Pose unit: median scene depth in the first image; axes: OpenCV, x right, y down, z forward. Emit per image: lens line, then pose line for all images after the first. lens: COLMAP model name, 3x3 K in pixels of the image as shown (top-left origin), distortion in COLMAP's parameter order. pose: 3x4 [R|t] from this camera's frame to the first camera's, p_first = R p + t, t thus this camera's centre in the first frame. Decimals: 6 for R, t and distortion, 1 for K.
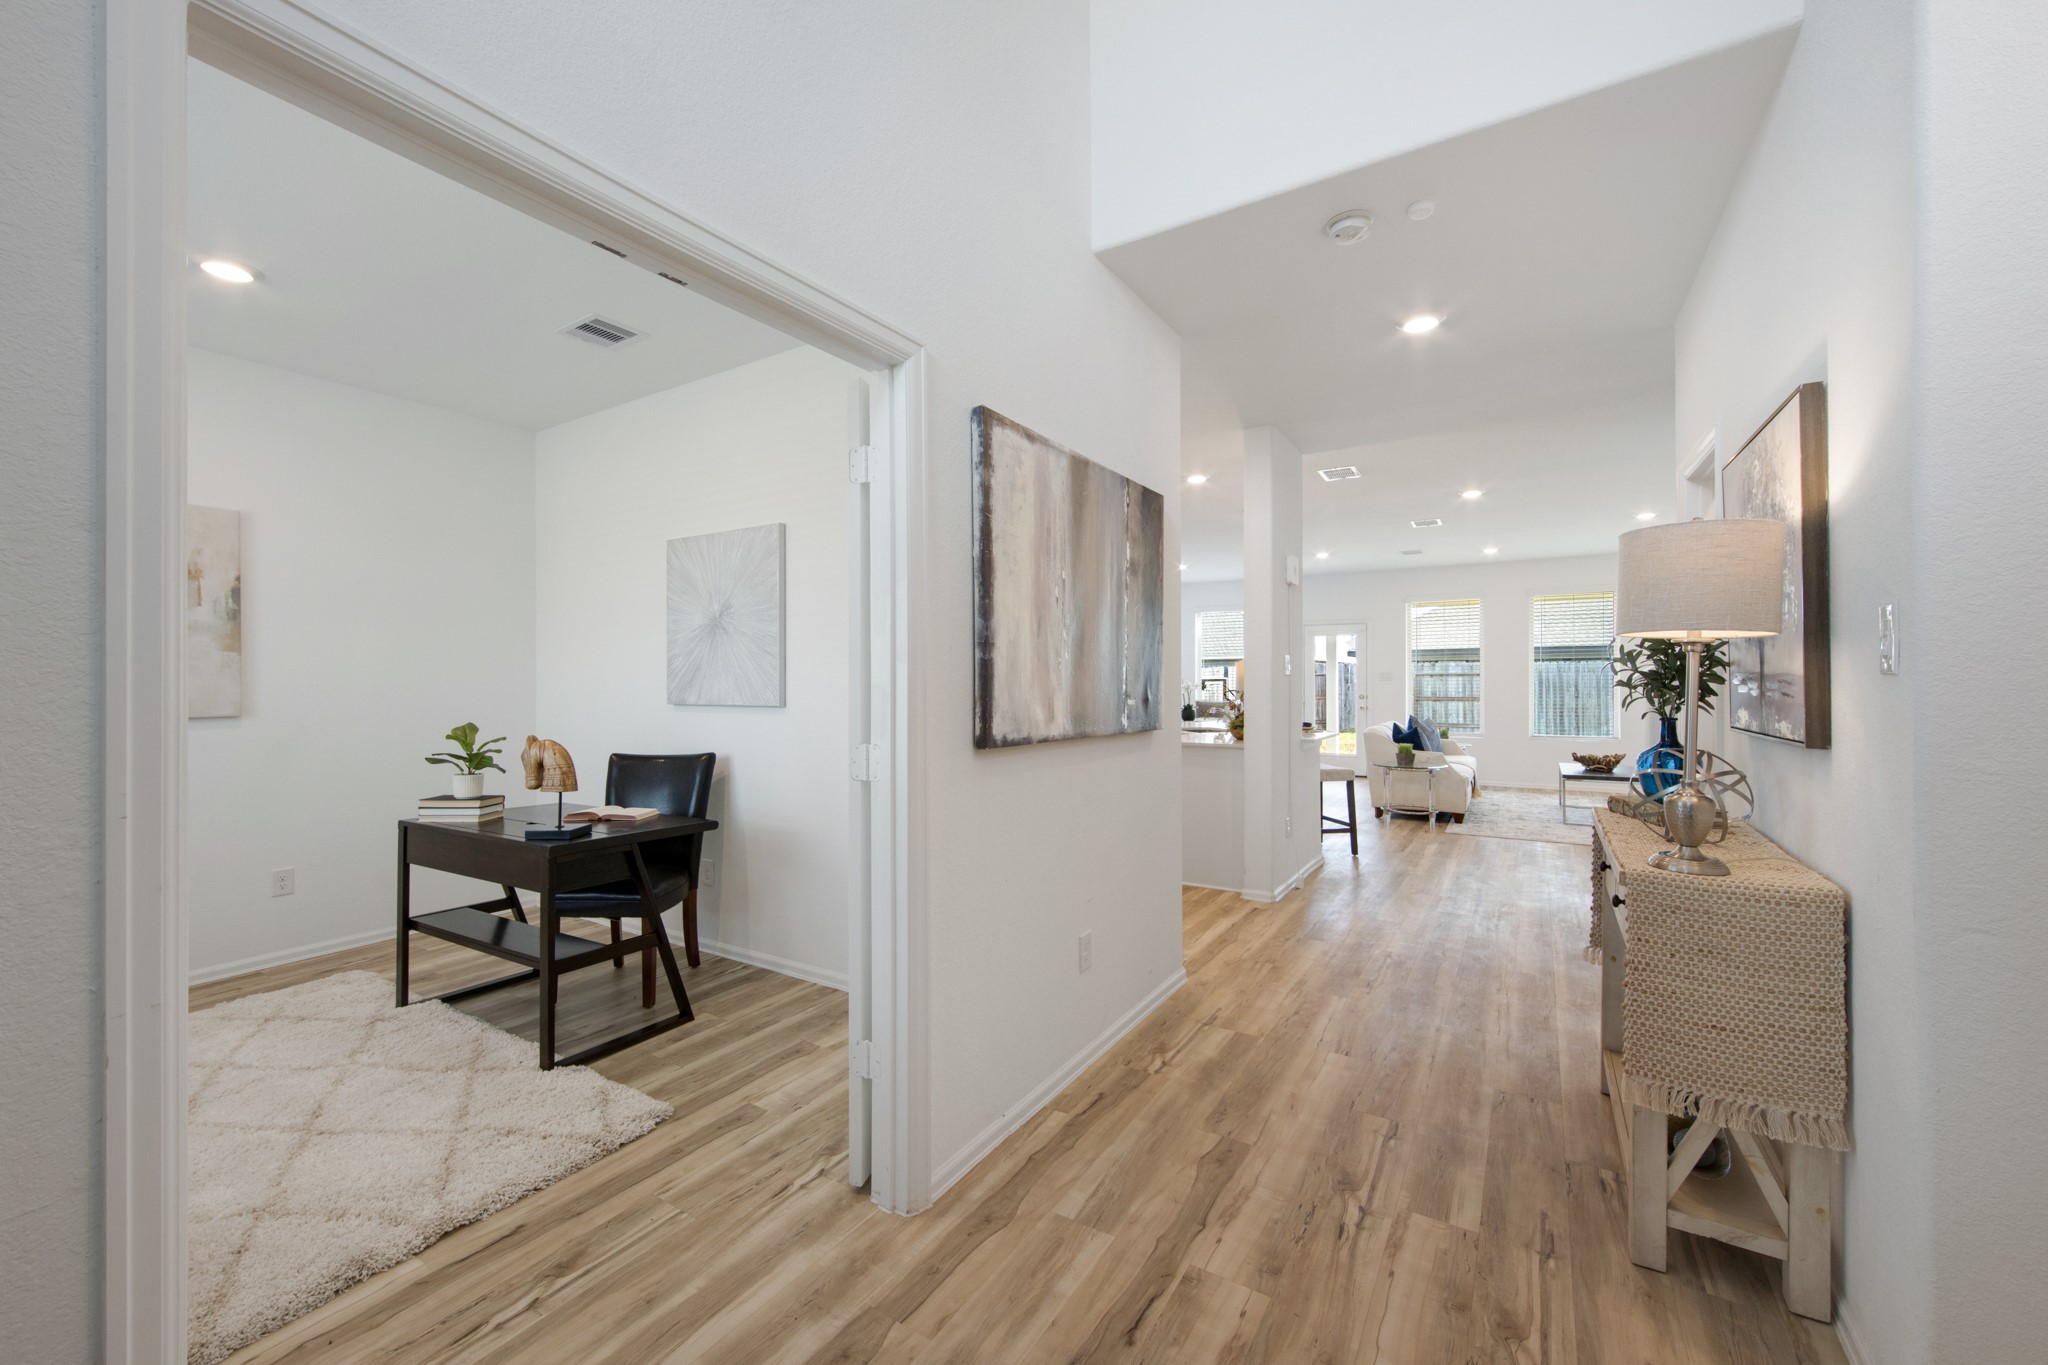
lens RADIAL K [[811.1, 0, 1019.5], [0, 811.1, 672.8], [0, 0, 1]] dist [-0.011751, 0.003053]
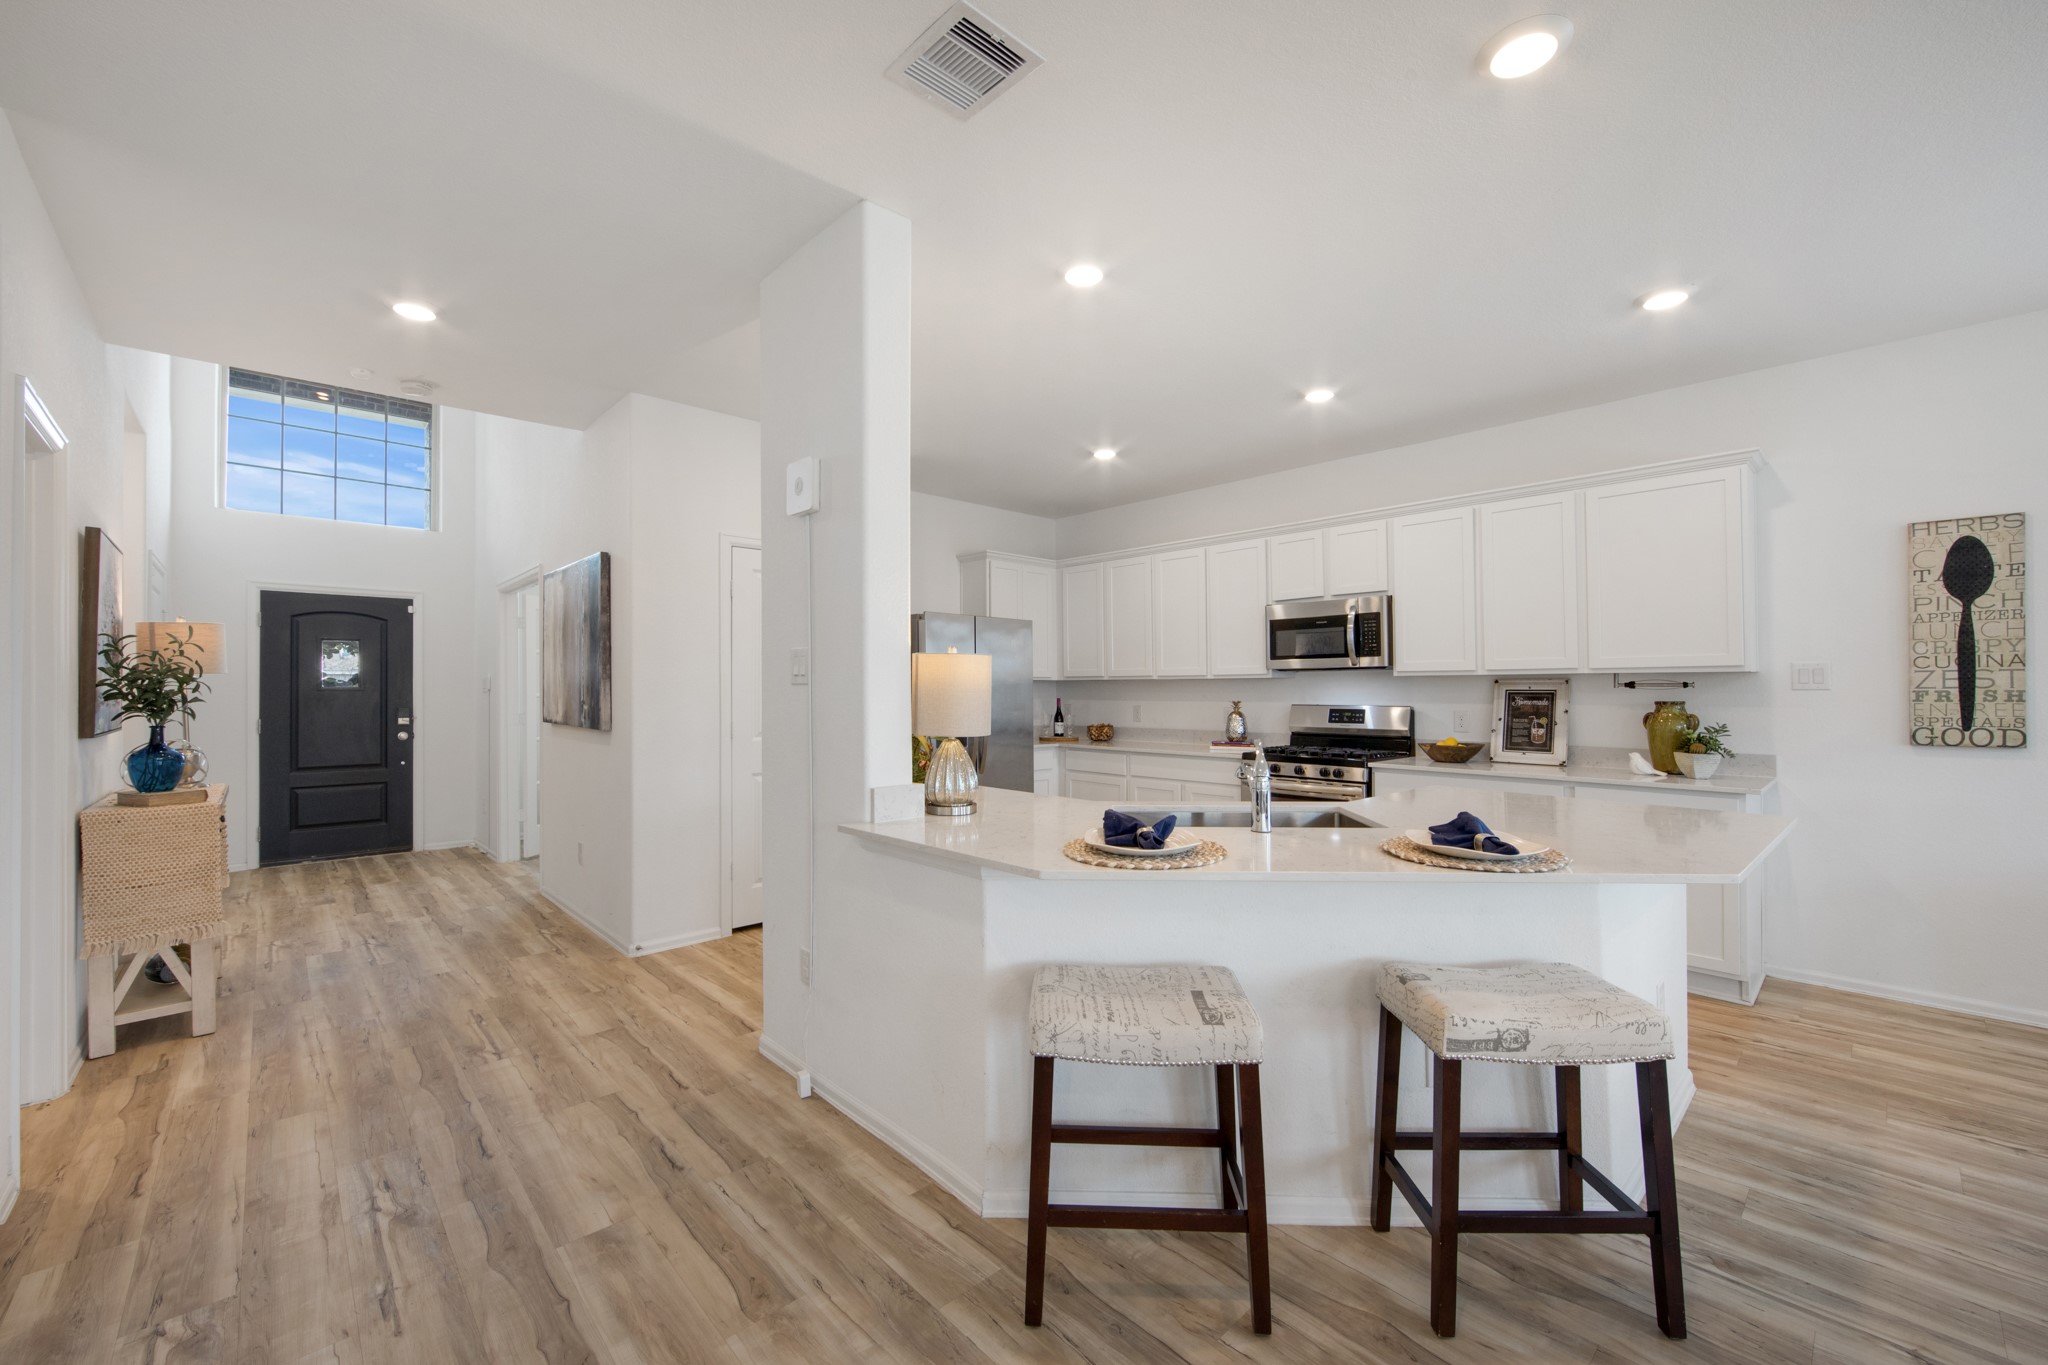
lens RADIAL K [[811.1, 0, 1032.1], [0, 811.1, 673.4], [0, 0, 1]] dist [-0.011751, 0.003053]
pose [[-0.237937, -0.013689, -0.971184, 1.262446], [0.014888, 0.999732, -0.017739, 0.007866], [0.971167, -0.018680, -0.237669, 1.952186]]
